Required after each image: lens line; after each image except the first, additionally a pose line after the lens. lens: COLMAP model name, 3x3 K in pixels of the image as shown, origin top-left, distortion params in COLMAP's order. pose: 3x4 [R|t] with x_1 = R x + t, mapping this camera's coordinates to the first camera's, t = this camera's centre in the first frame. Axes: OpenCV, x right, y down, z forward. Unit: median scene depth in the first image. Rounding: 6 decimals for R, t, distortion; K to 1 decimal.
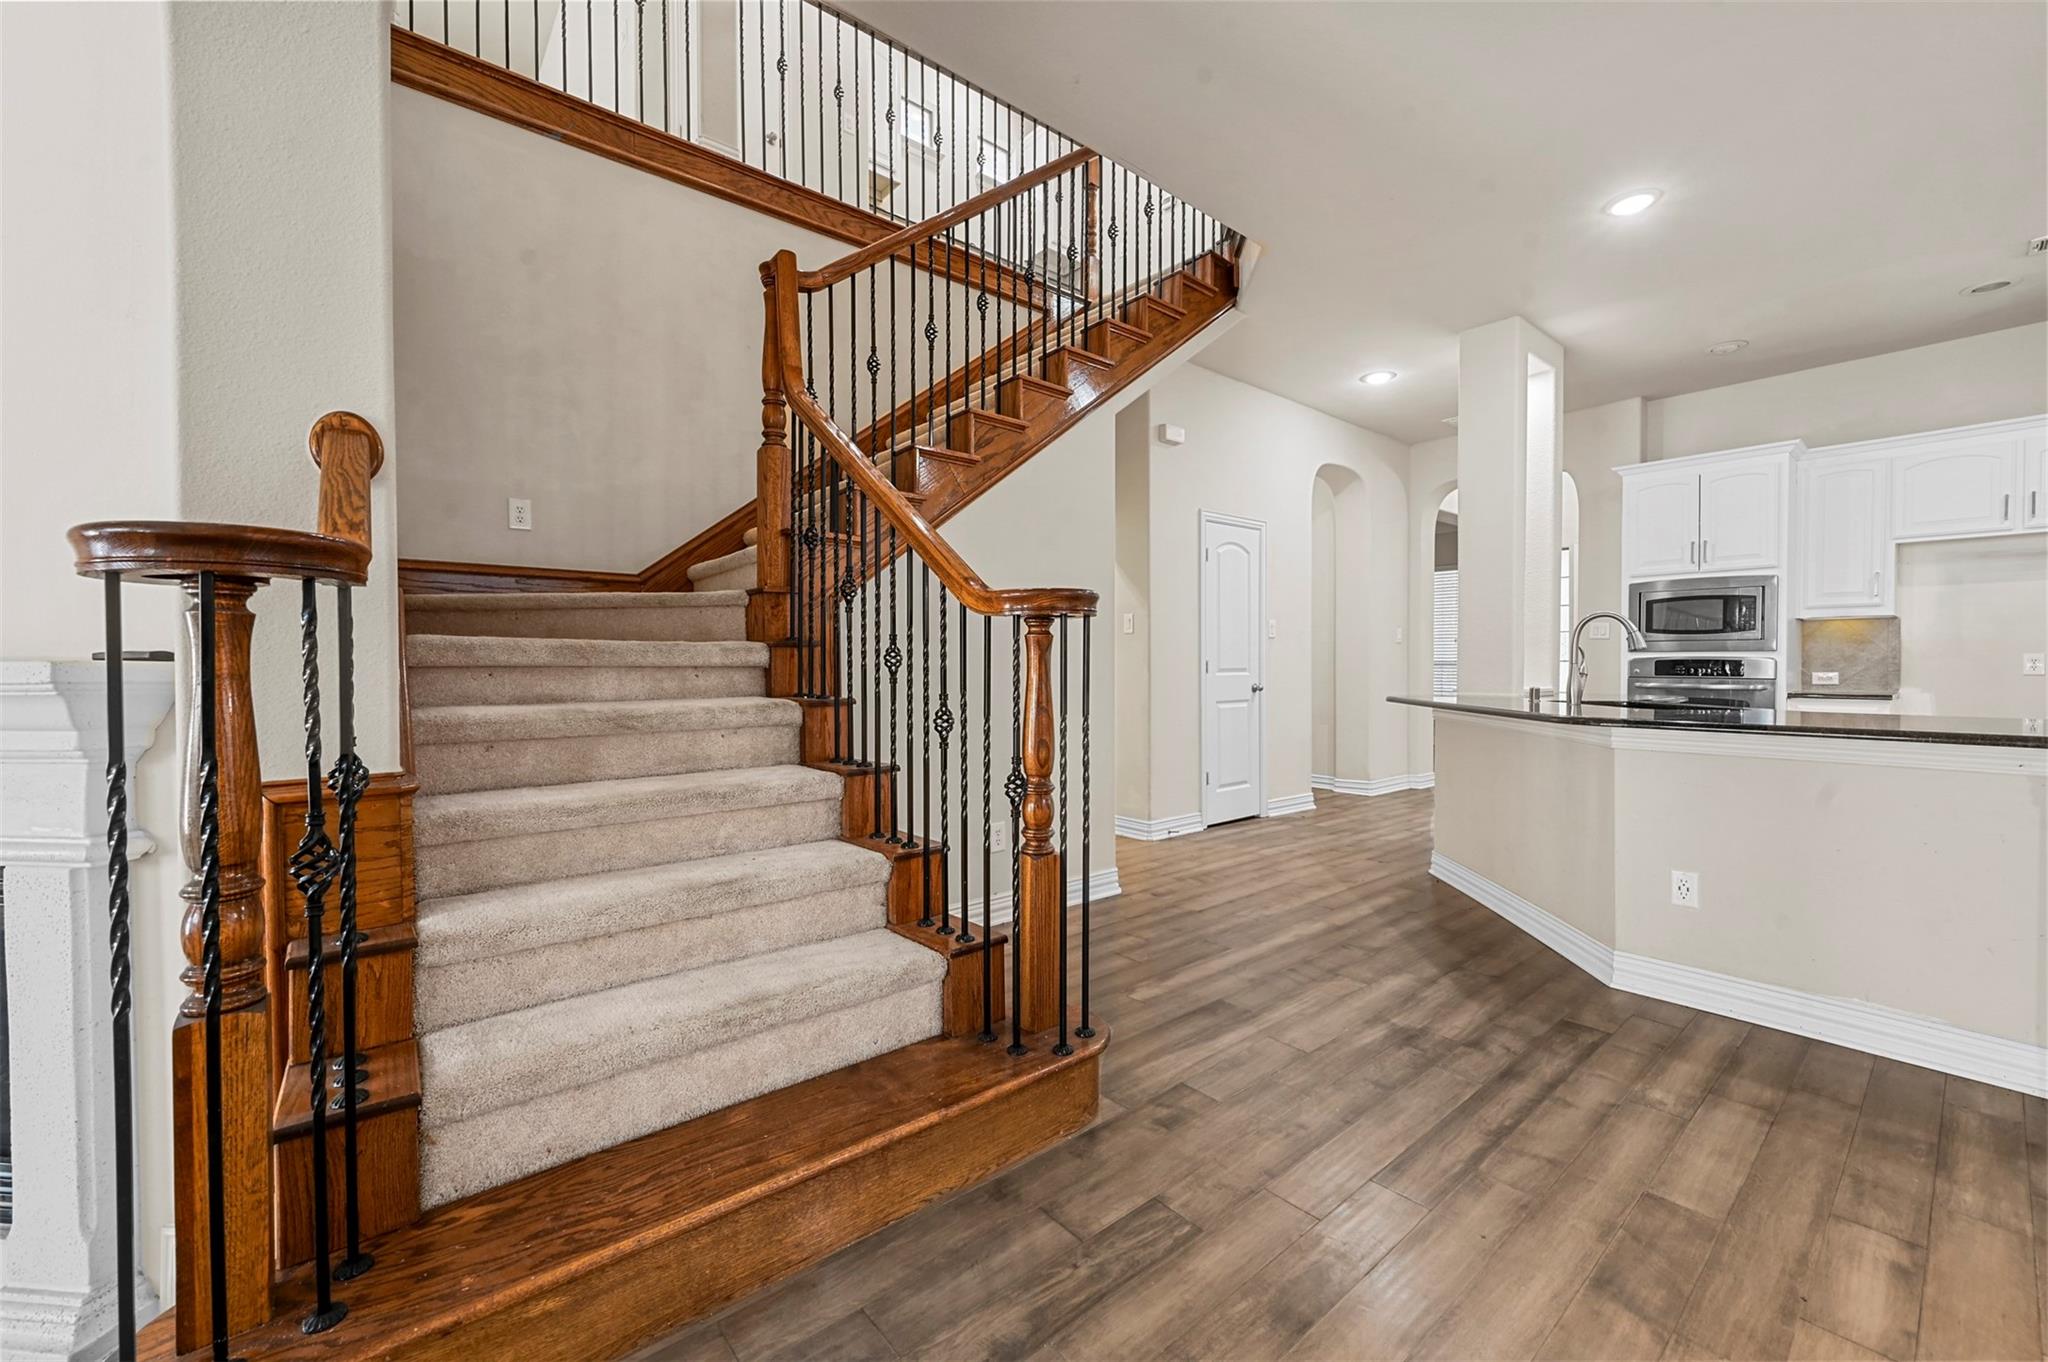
lens RADIAL K [[817.3, 0, 1024.0], [0, 817.3, 681.0], [0, 0, 1]] dist [-0.000280, -0.000015]
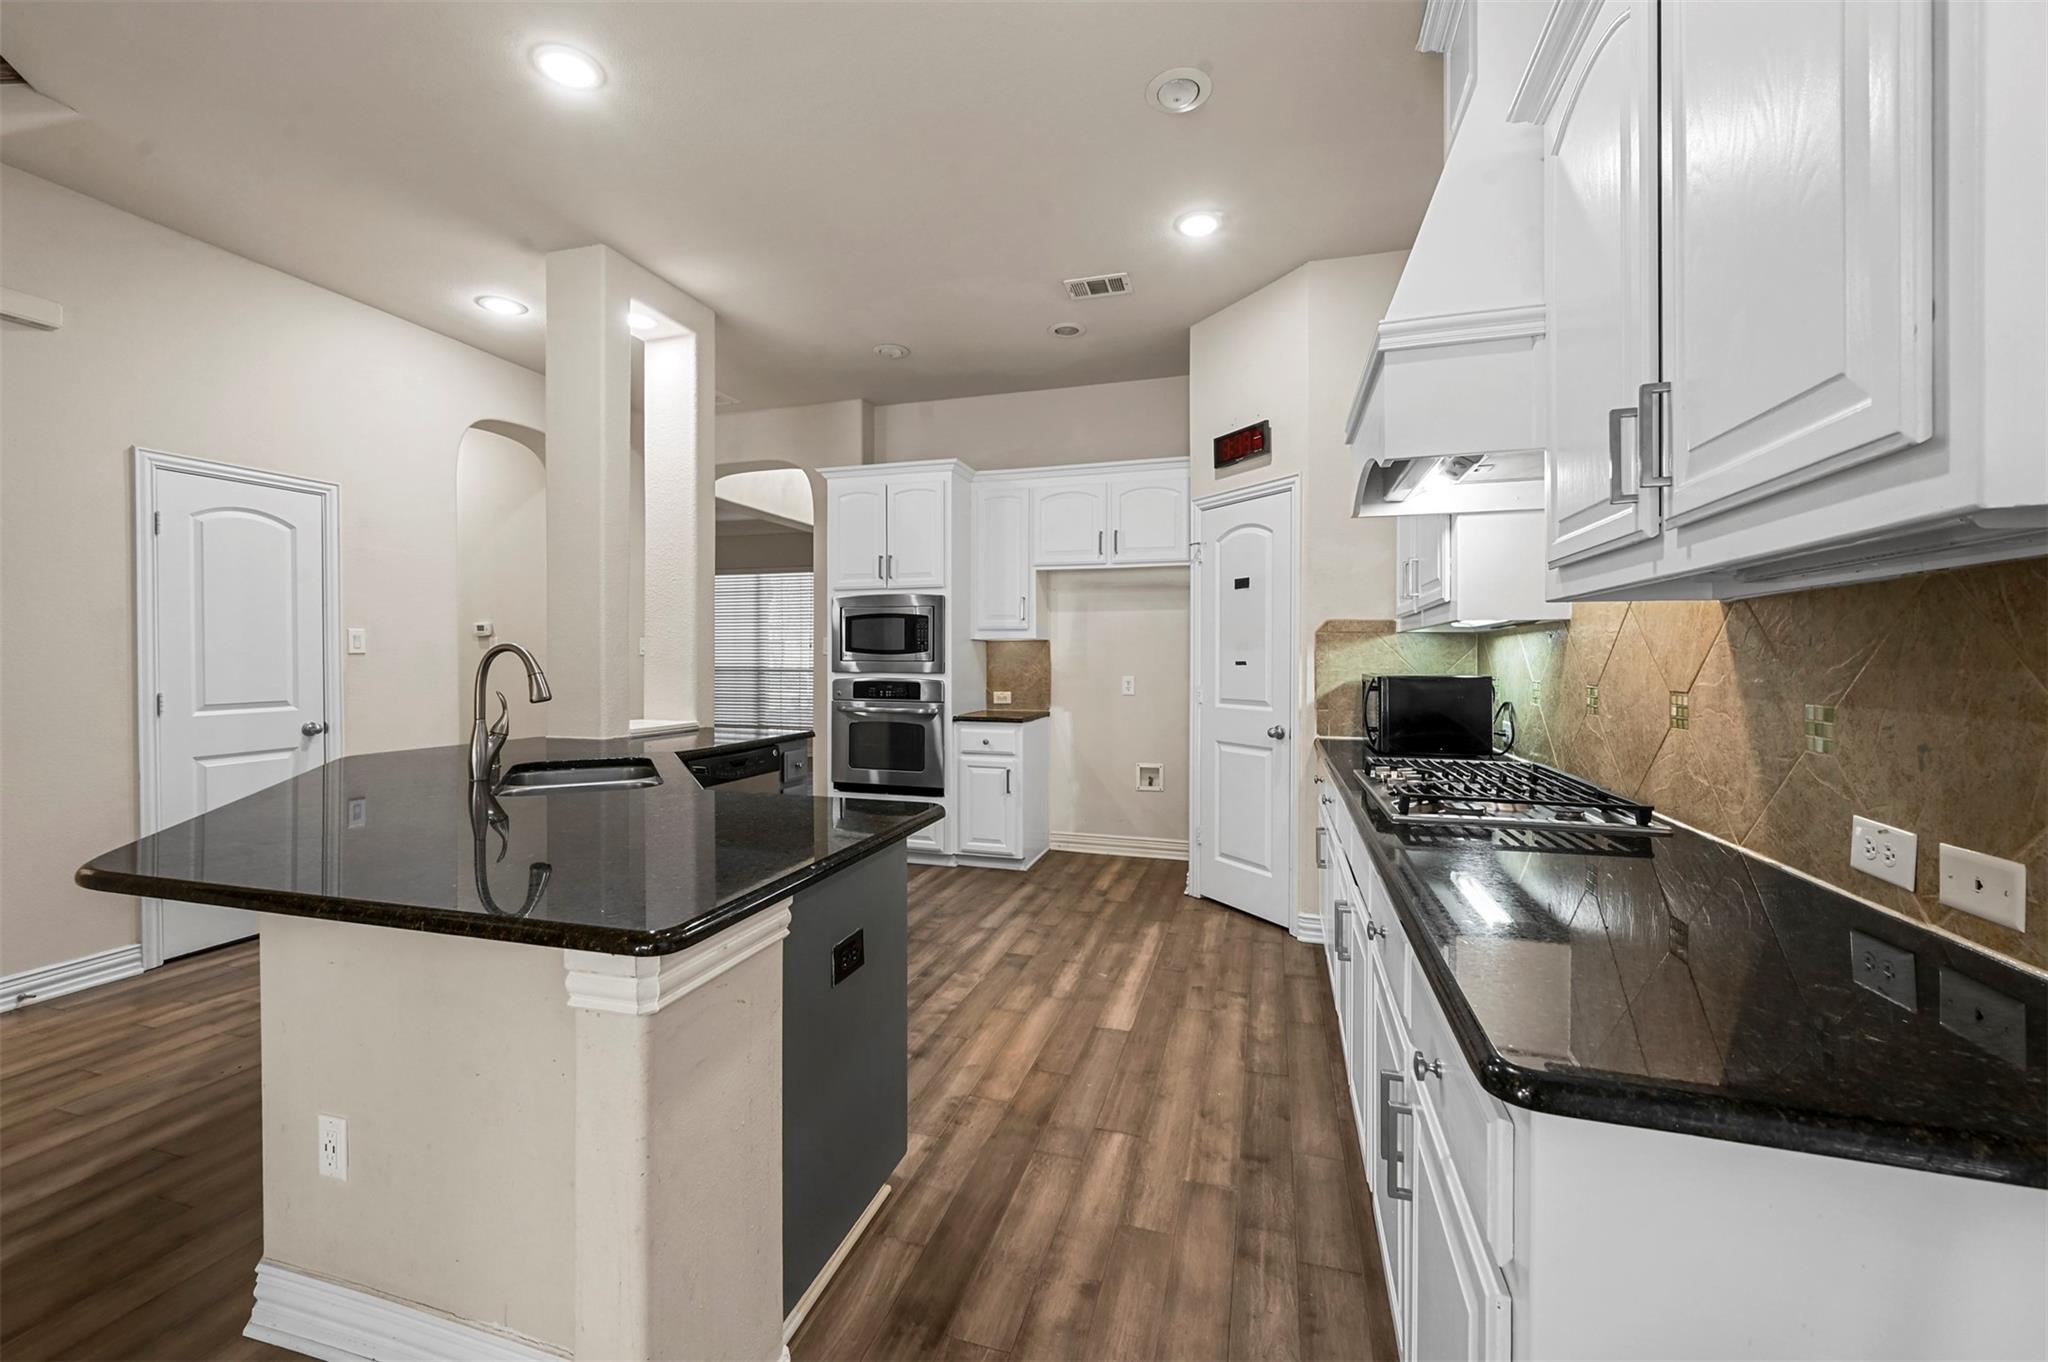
lens RADIAL K [[817.3, 0, 1024.0], [0, 817.3, 681.0], [0, 0, 1]] dist [-0.000280, -0.000015]
pose [[0.833083, -0.015435, 0.552932, 0.441578], [0.011732, 0.999879, 0.010235, -0.035160], [-0.553023, -0.002040, 0.833163, 0.126341]]
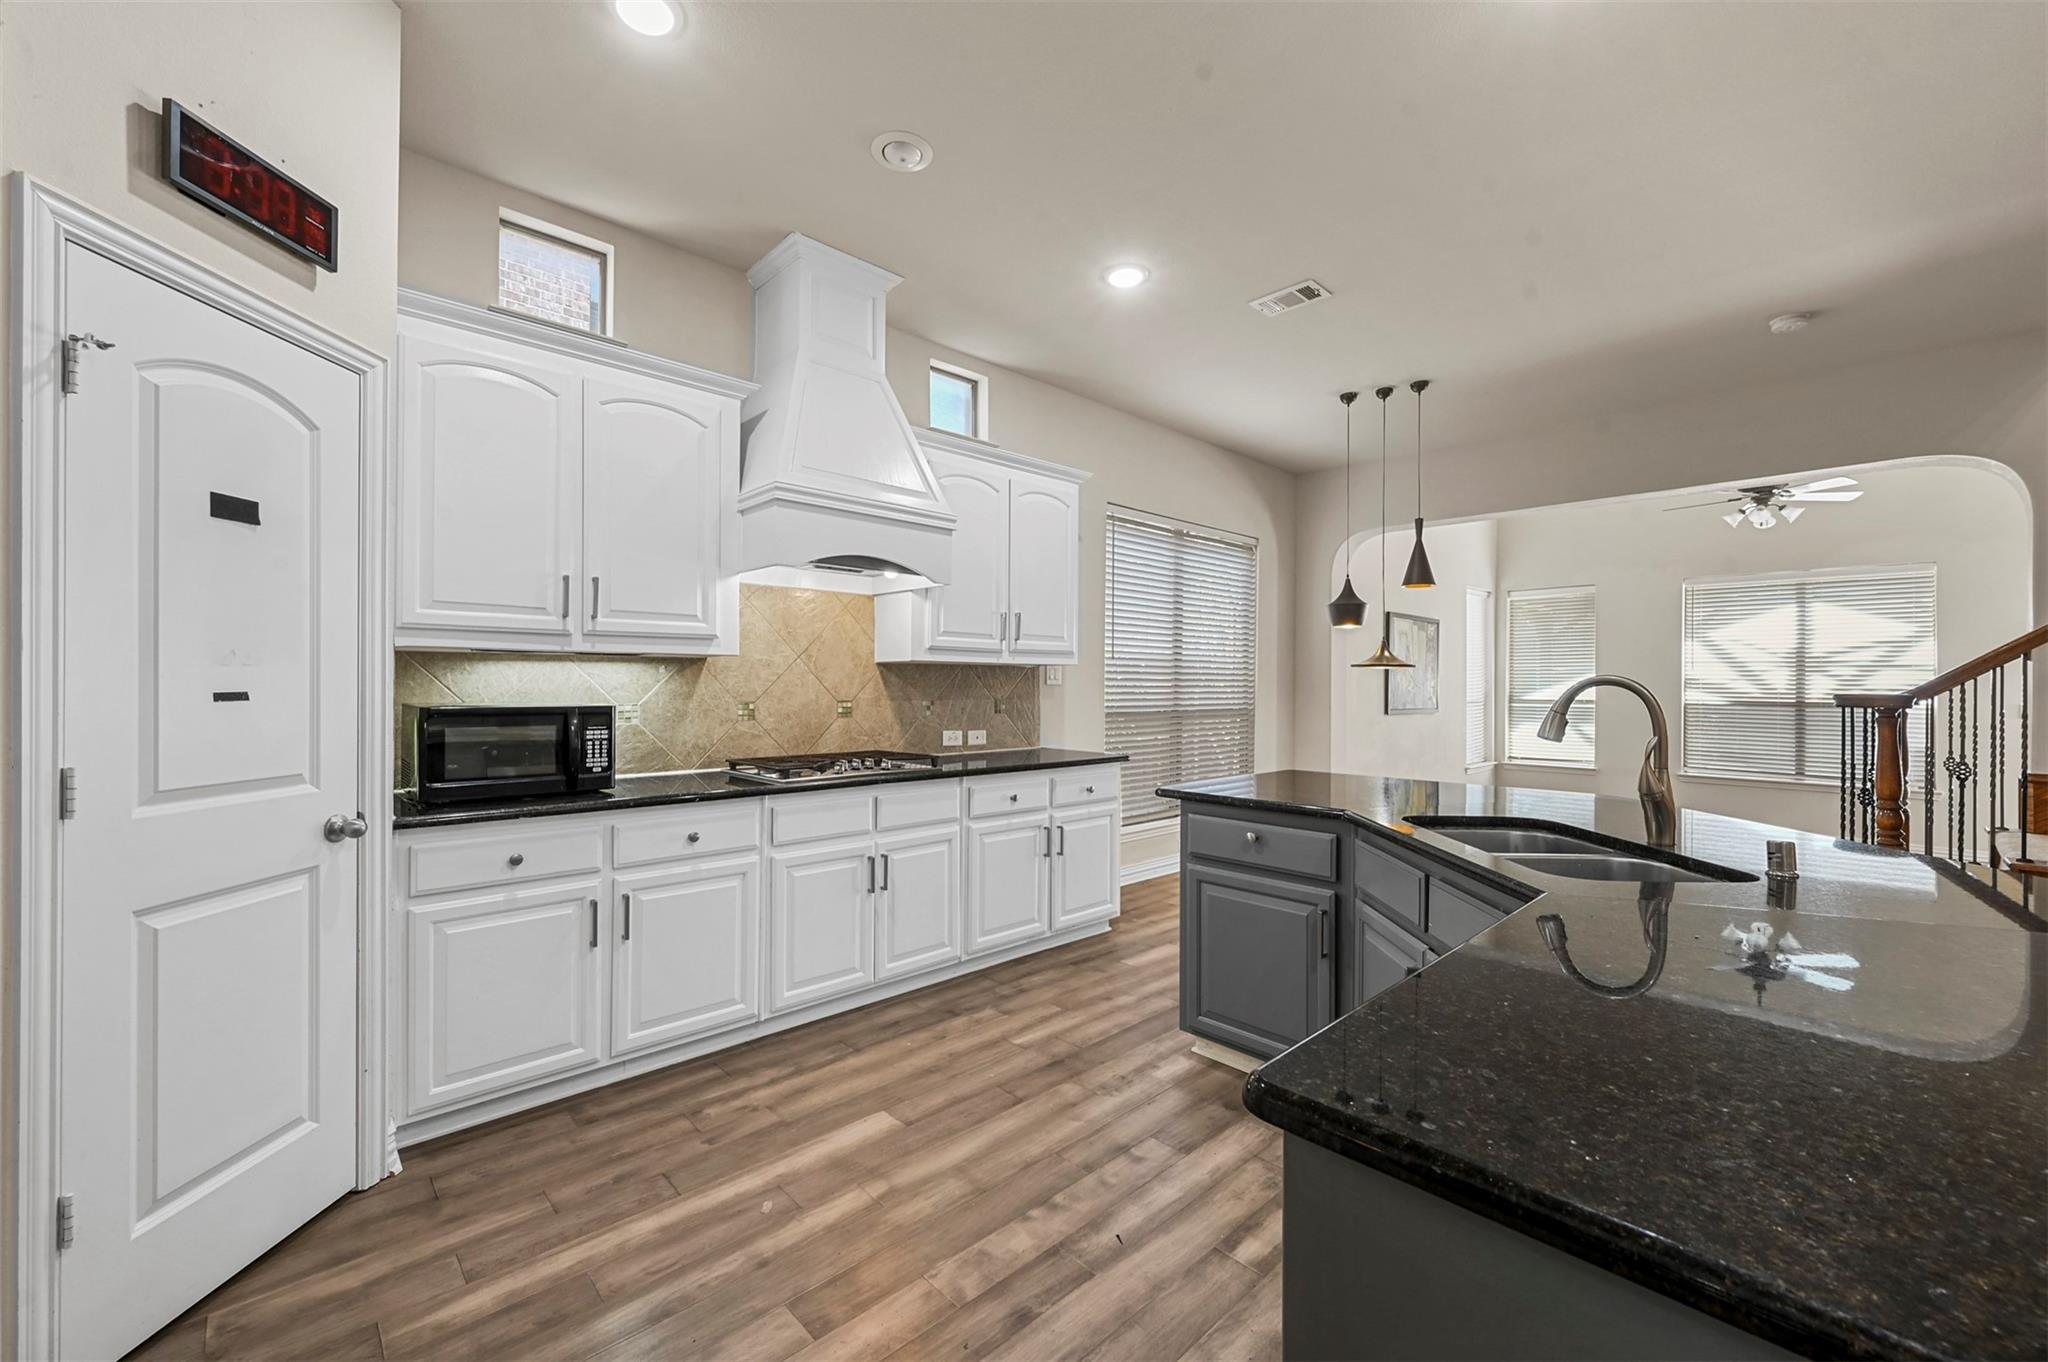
lens RADIAL K [[817.3, 0, 1024.0], [0, 817.3, 681.0], [0, 0, 1]] dist [-0.000280, -0.000015]
pose [[-0.997223, -0.007921, -0.074052, 1.152046], [-0.009042, 0.999849, 0.014816, -0.078929], [0.073923, 0.015445, -0.997144, 2.164420]]
